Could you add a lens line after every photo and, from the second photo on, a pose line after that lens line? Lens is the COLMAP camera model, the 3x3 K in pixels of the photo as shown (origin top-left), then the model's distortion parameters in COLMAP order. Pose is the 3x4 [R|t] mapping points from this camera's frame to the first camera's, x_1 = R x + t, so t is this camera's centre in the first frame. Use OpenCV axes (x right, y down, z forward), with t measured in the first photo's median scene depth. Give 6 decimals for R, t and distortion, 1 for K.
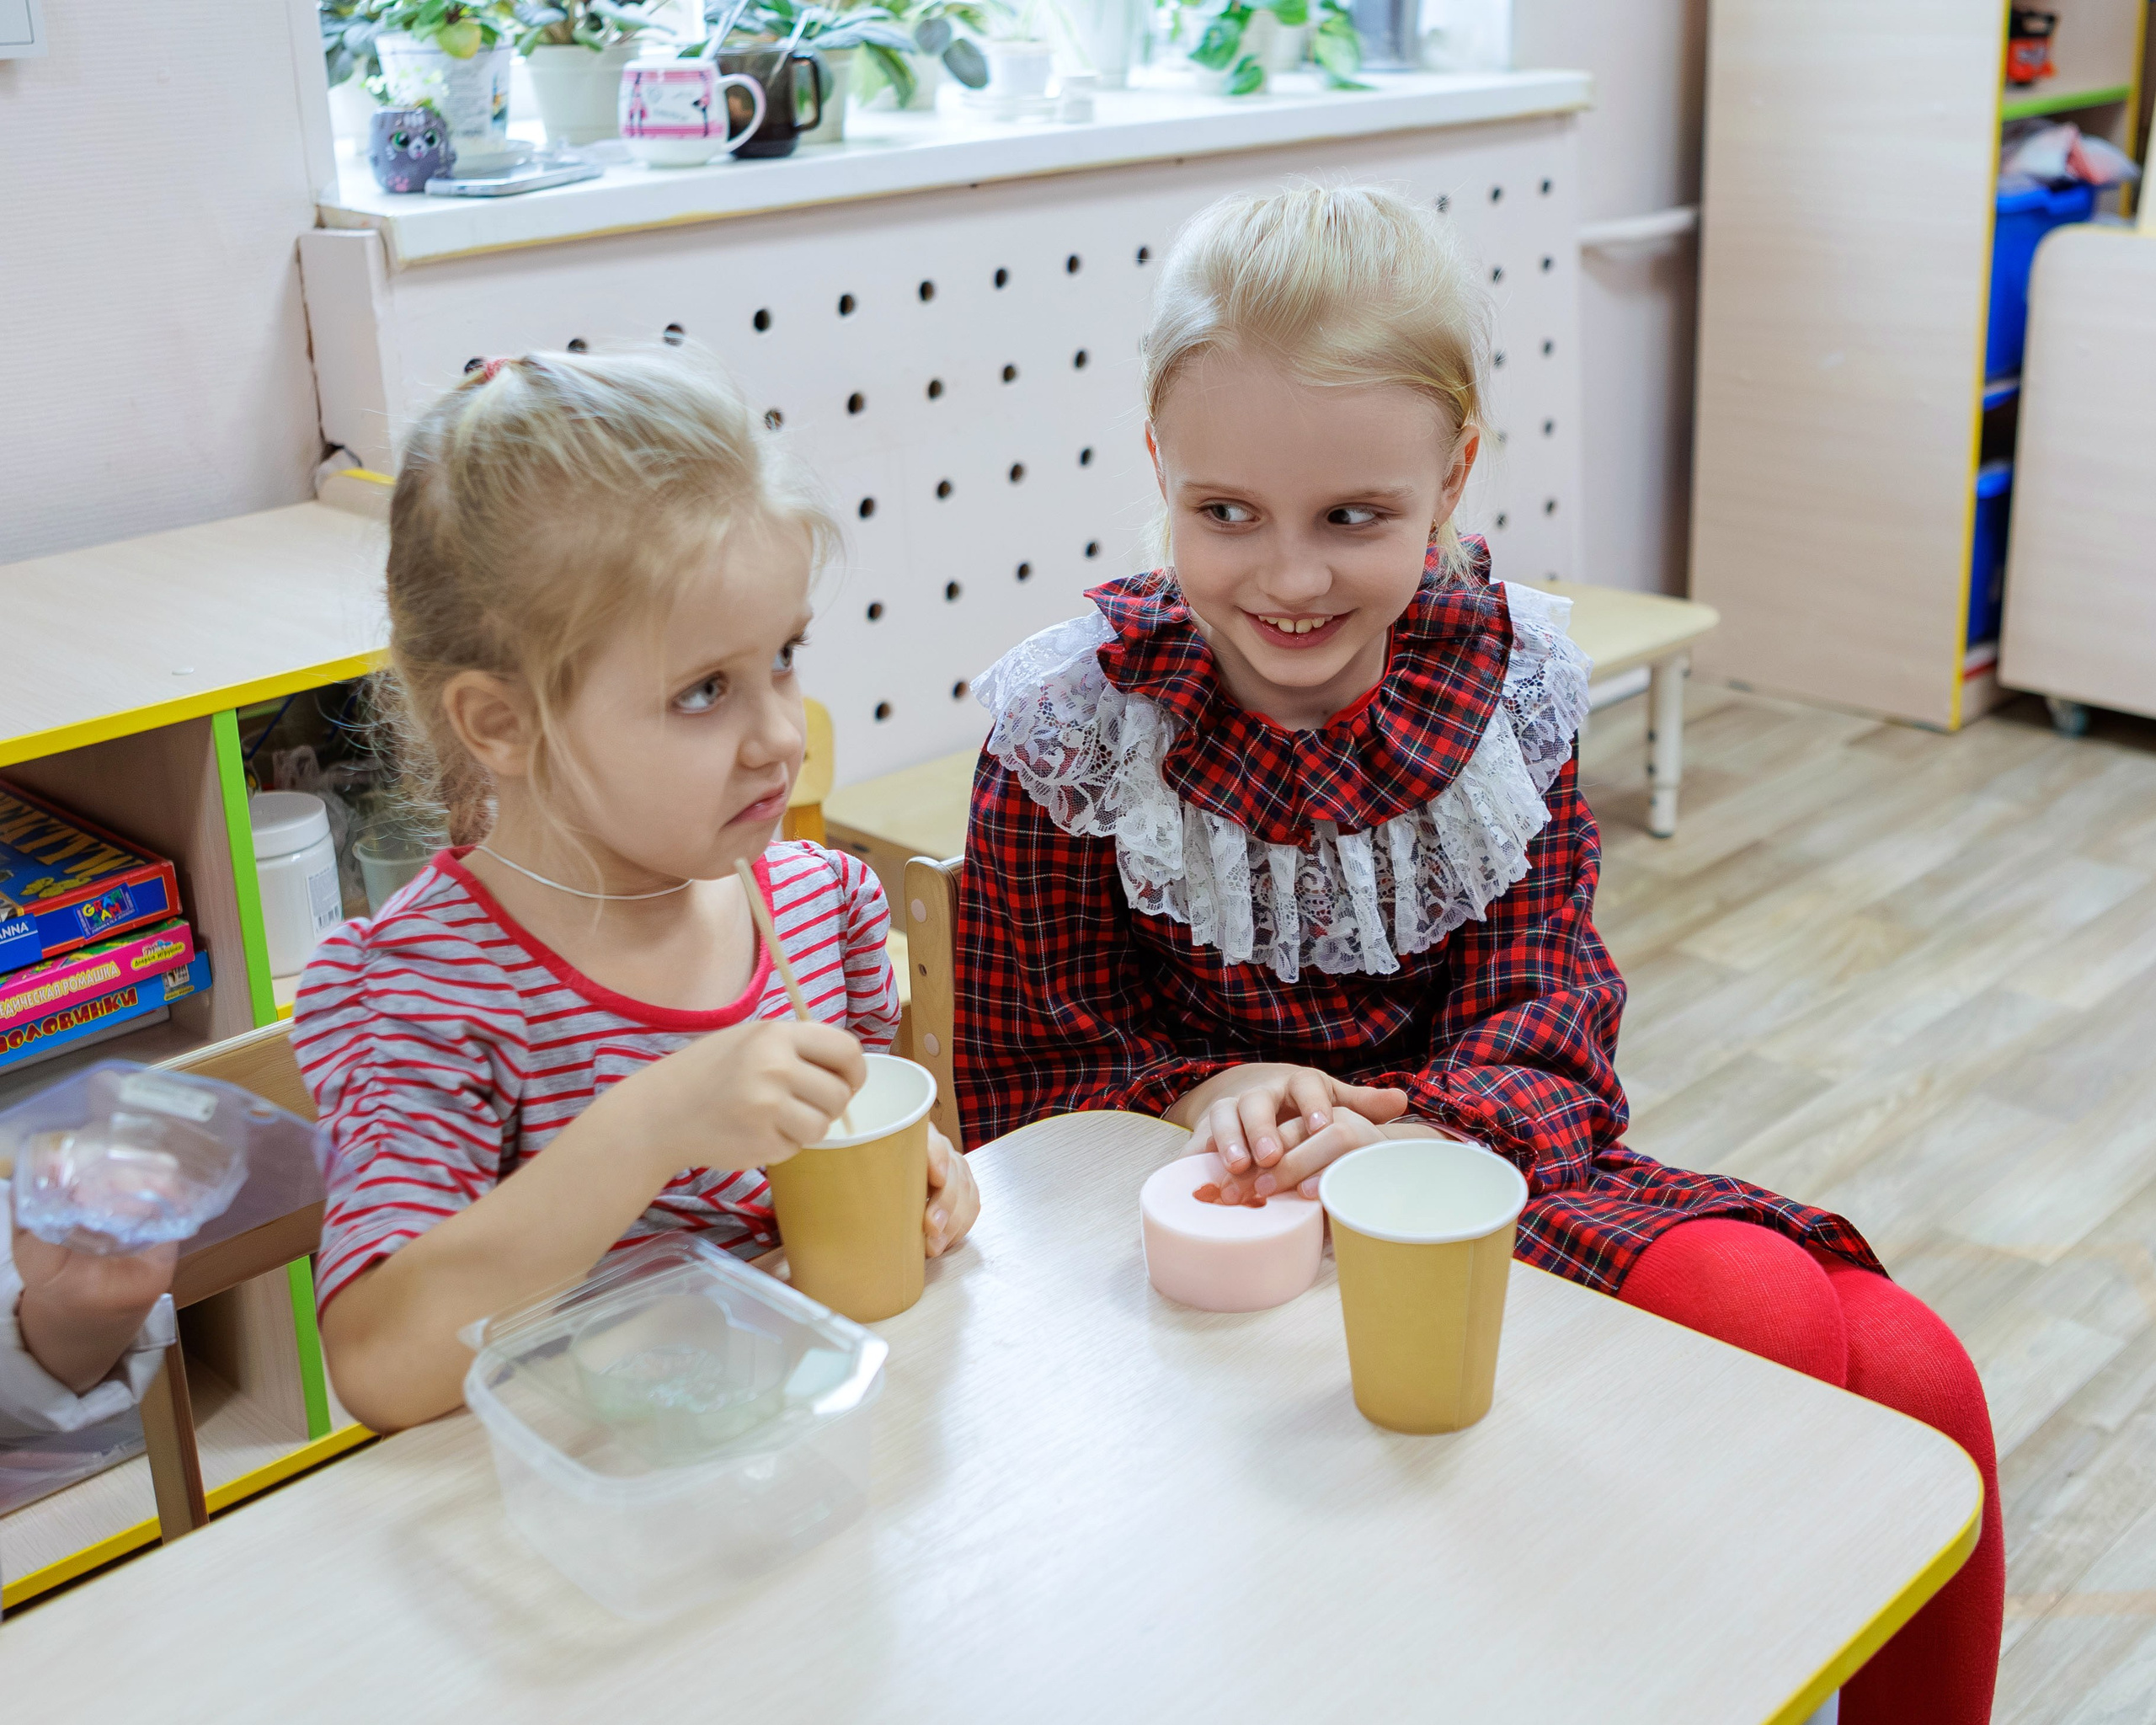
lens RADIAL K [[2652.3, 0, 1078.0], [0, 2652.3, 862.5], [0, 0, 1]] dist [-0.059293, -0.033483]
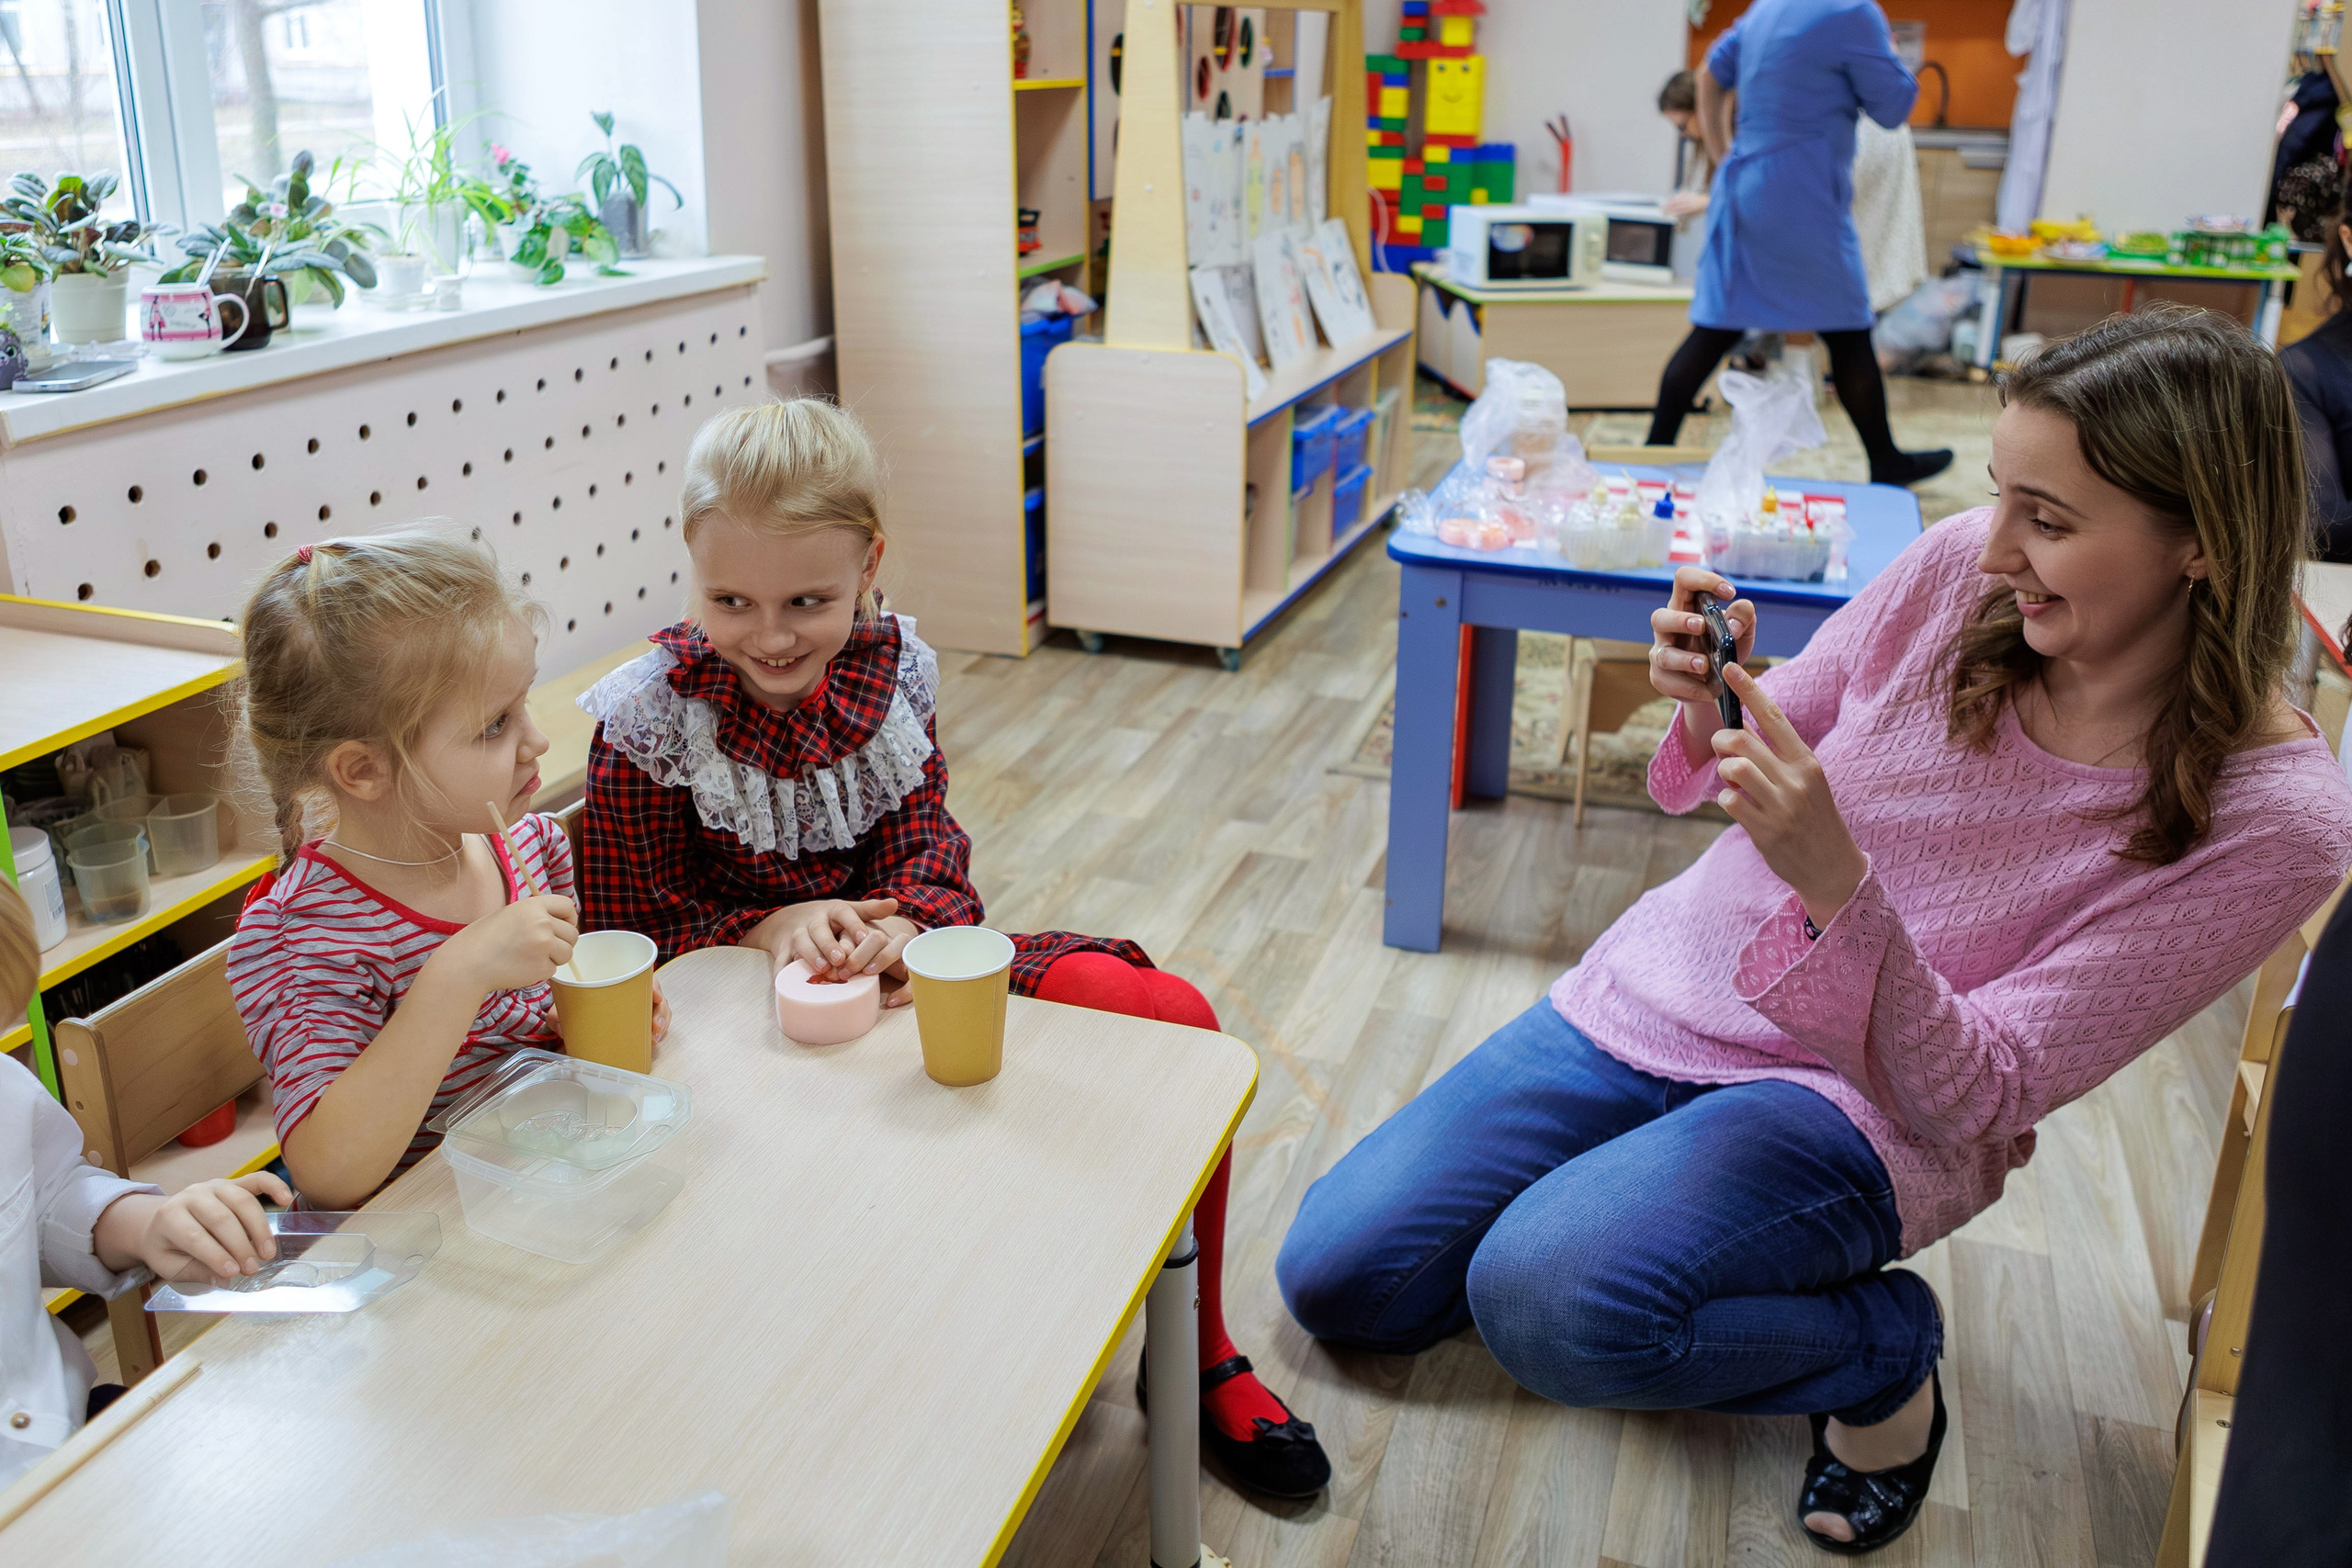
lens RADIAL K [[1917.8, 0, 1176.0], [0, 1917.8, 784.0], [0, 0, 1]] dist [-0.133536, 0.016020]
pose [[0.895600, -0.123534, 0.427365, -0.212691], [0.117587, 0.992241, 0.040398, -0.022819], [-0.429039, 0.014073, 0.903176, -0.203966]]
